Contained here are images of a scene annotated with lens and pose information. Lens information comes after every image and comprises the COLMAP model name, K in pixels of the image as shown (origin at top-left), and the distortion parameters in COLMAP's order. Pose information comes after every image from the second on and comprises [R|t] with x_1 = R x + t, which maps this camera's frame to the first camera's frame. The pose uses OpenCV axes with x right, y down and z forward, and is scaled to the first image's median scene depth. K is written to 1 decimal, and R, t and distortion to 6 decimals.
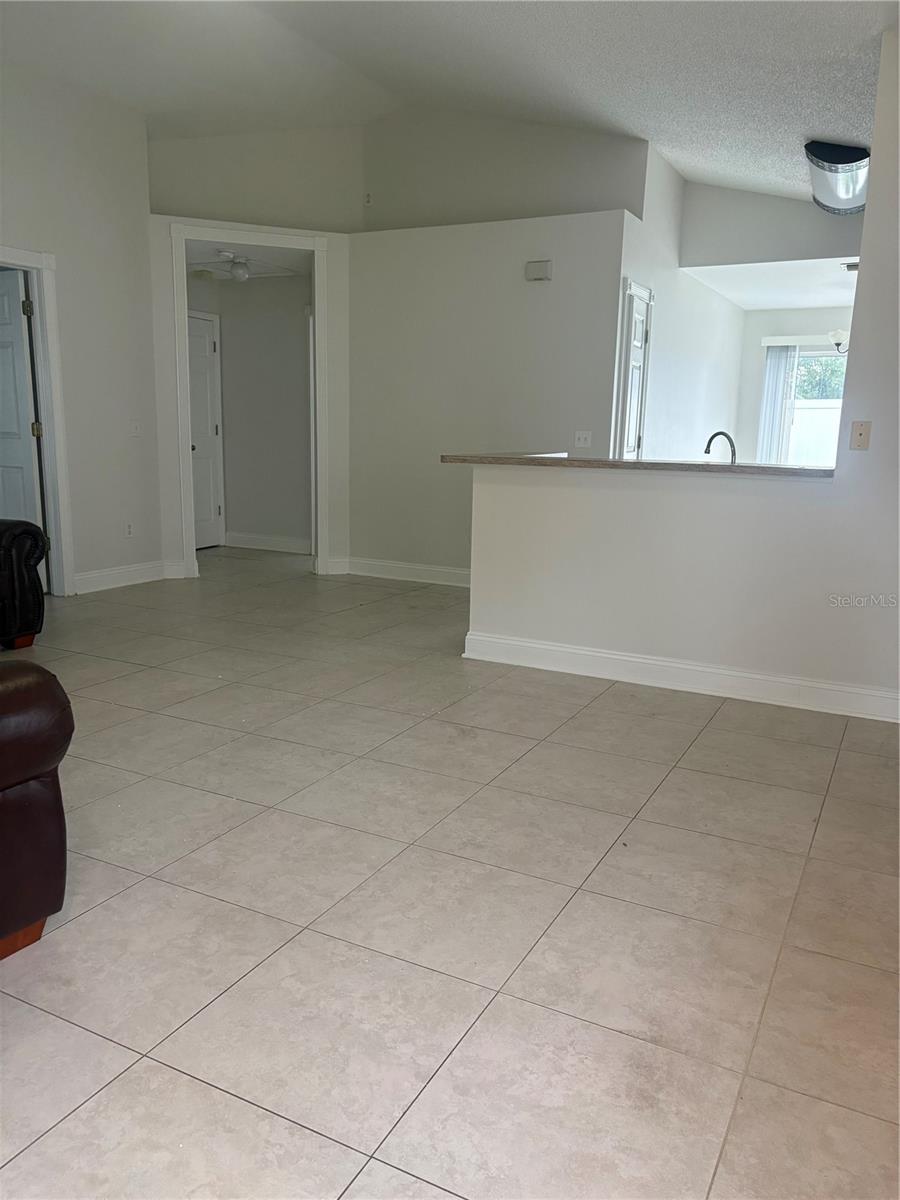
lens RADIAL K [[906.1, 0, 449.8], [0, 906.1, 608.6], [0, 0, 1]] dist [0.053093, -0.054263]
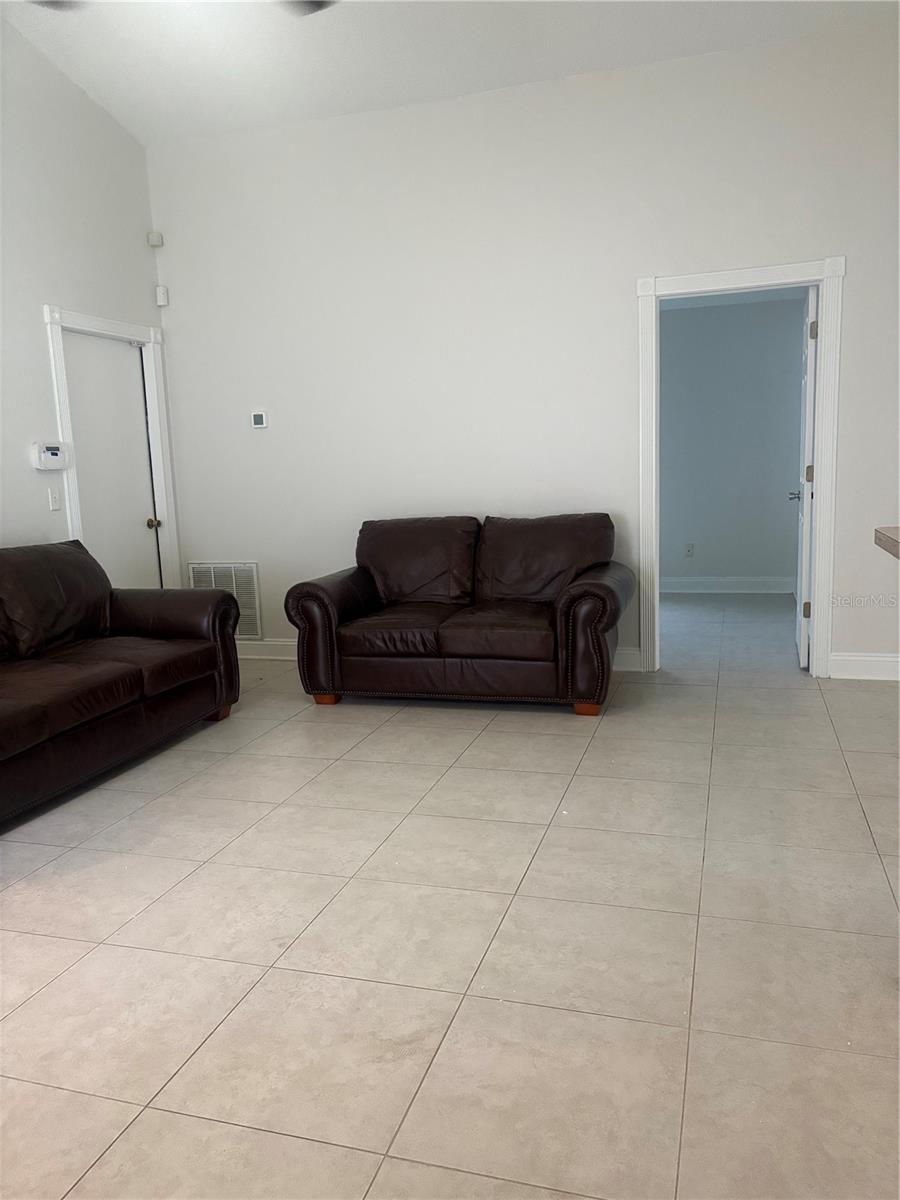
lens RADIAL K [[906.1, 0, 449.8], [0, 906.1, 608.6], [0, 0, 1]] dist [0.053093, -0.054263]
pose [[0.173086, 0.127999, -0.976554, 0.614962], [-0.152861, 0.982996, 0.101750, -0.212639], [0.972972, 0.131666, 0.189709, 1.043199]]
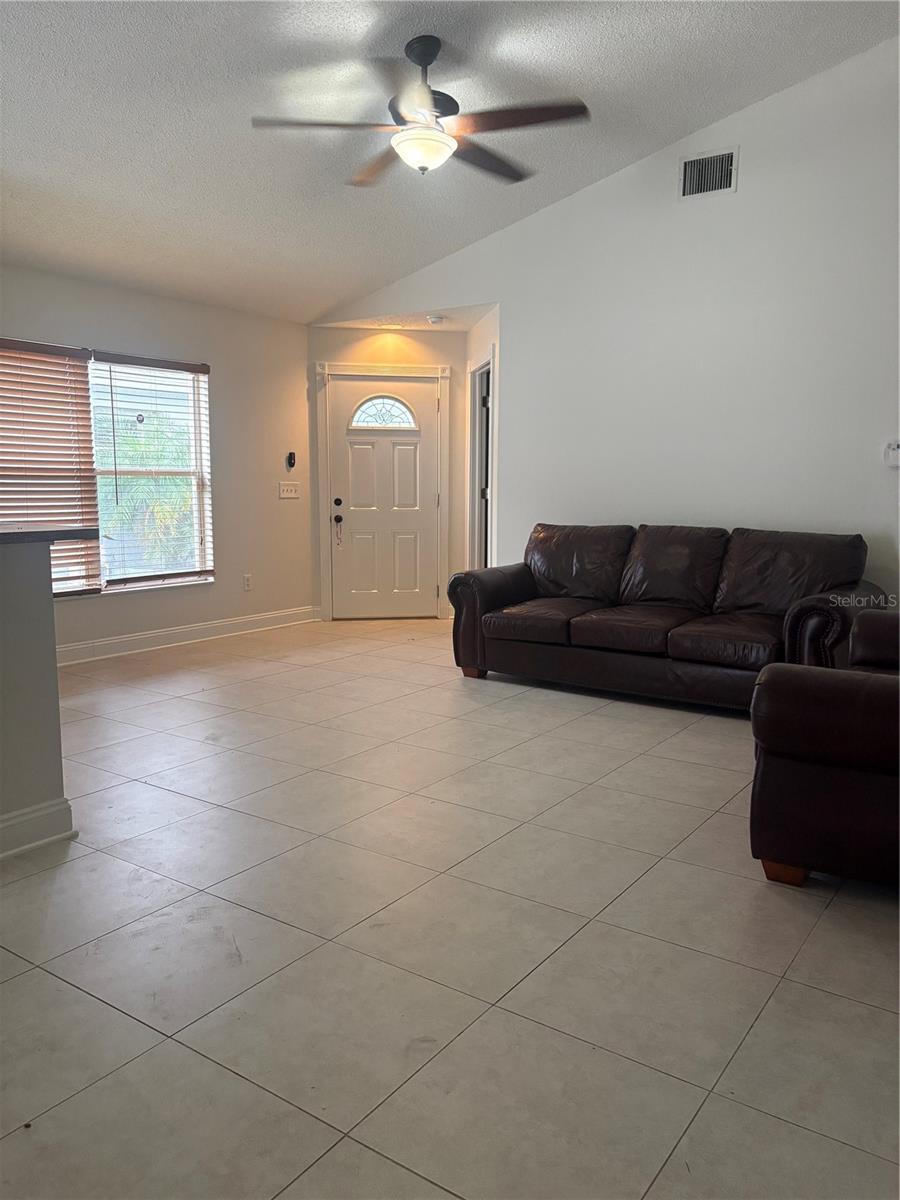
lens RADIAL K [[906.1, 0, 449.8], [0, 906.1, 608.6], [0, 0, 1]] dist [0.053093, -0.054263]
pose [[-0.990678, -0.044285, 0.128823, -0.511262], [0.001607, 0.941815, 0.336127, -0.496193], [-0.136213, 0.333200, -0.932965, 2.364131]]
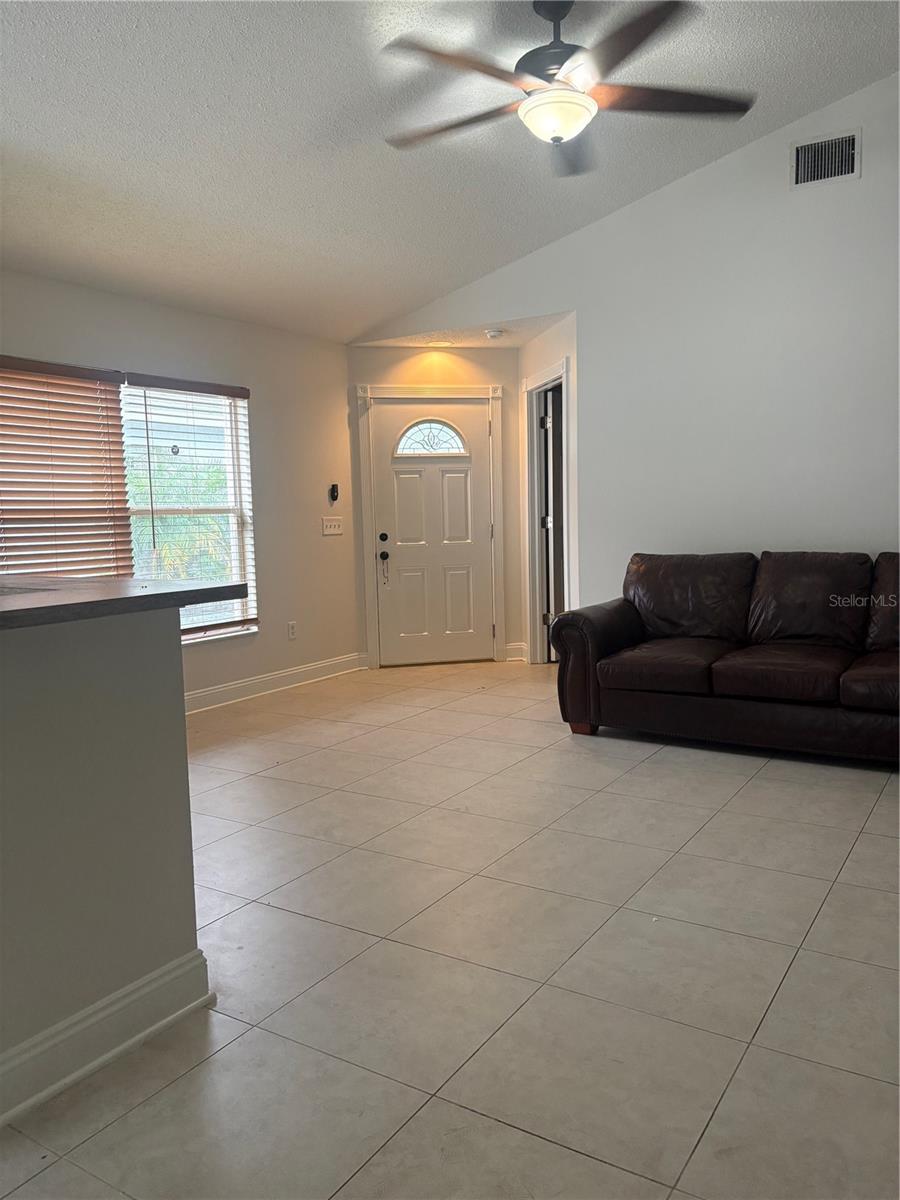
lens RADIAL K [[903.3, 0, 450.0], [0, 903.3, 600.0], [0, 0, 1]] dist [0.089235, -0.126136]
pose [[-0.995970, -0.004457, 0.089571, -0.236280], [0.022333, 0.954972, 0.295853, -0.447151], [-0.086857, 0.296661, -0.951025, 2.153042]]
